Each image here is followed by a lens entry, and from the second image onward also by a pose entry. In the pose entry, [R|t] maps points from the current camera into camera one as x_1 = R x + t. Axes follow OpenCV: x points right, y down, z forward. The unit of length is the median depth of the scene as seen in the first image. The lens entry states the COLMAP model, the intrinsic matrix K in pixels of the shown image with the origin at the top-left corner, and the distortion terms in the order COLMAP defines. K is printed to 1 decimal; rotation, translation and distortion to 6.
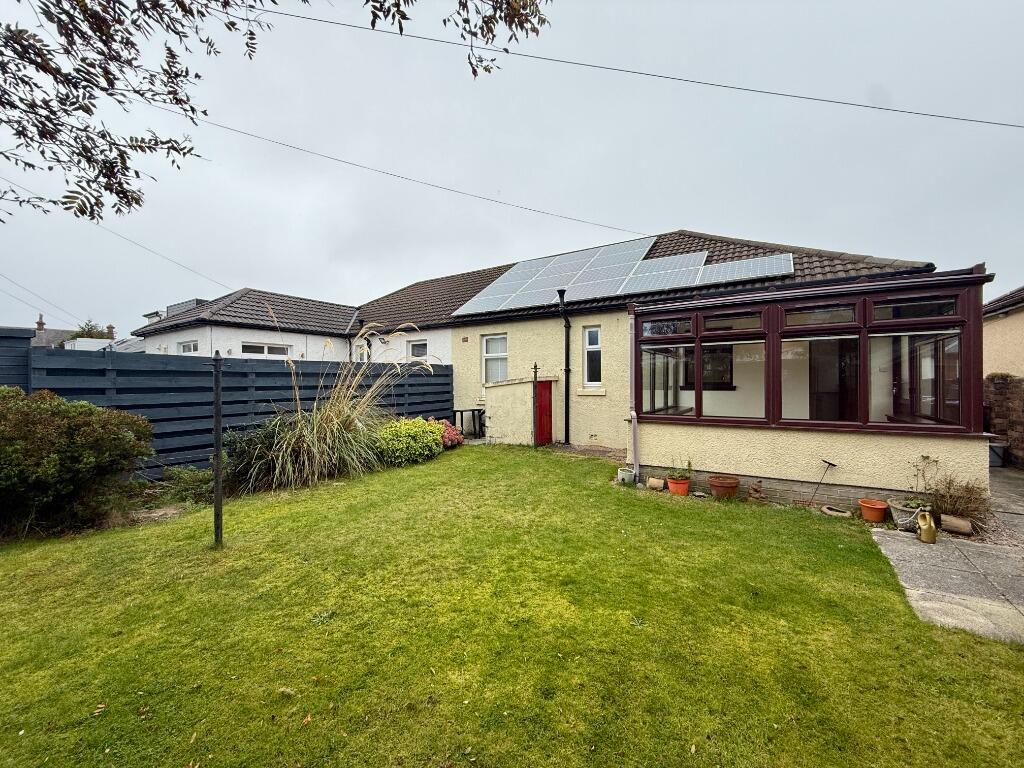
lens RADIAL K [[407.2, 0, 509.4], [0, 407.2, 383.7], [0, 0, 1]] dist [0.000031, -0.000323]
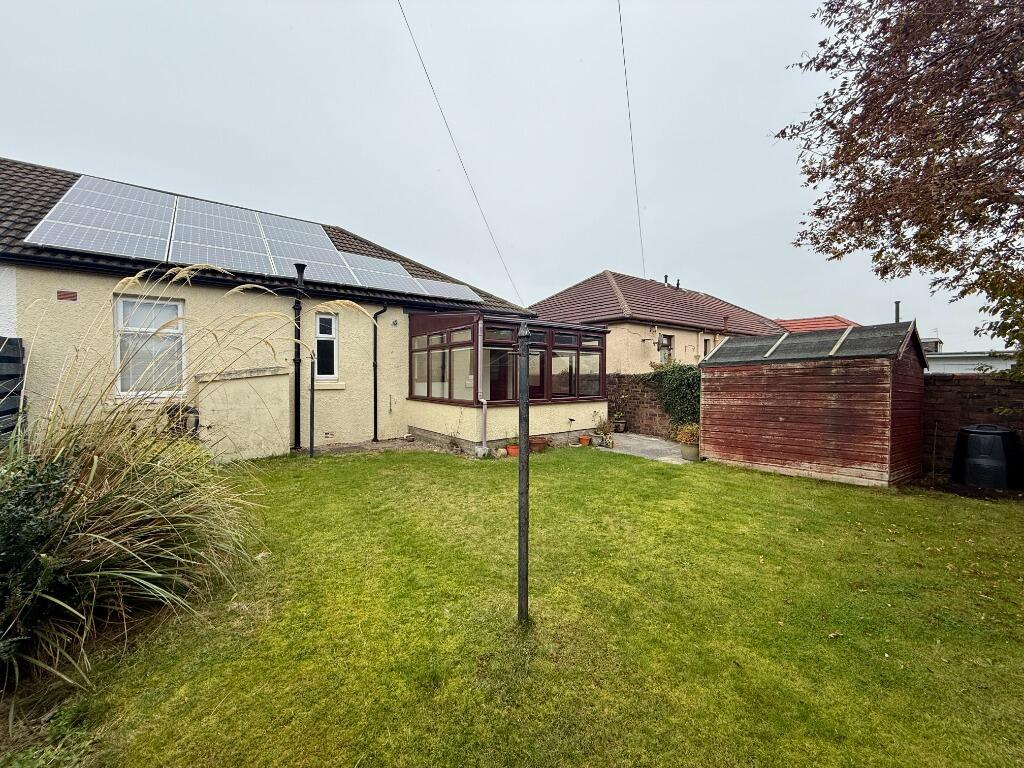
lens RADIAL K [[407.2, 0, 509.4], [0, 407.2, 383.7], [0, 0, 1]] dist [0.000031, -0.000323]
pose [[0.343172, -0.013407, 0.939177, -0.510224], [-0.001809, 0.999887, 0.014935, 0.001609], [-0.939271, -0.006824, 0.343109, 0.307554]]
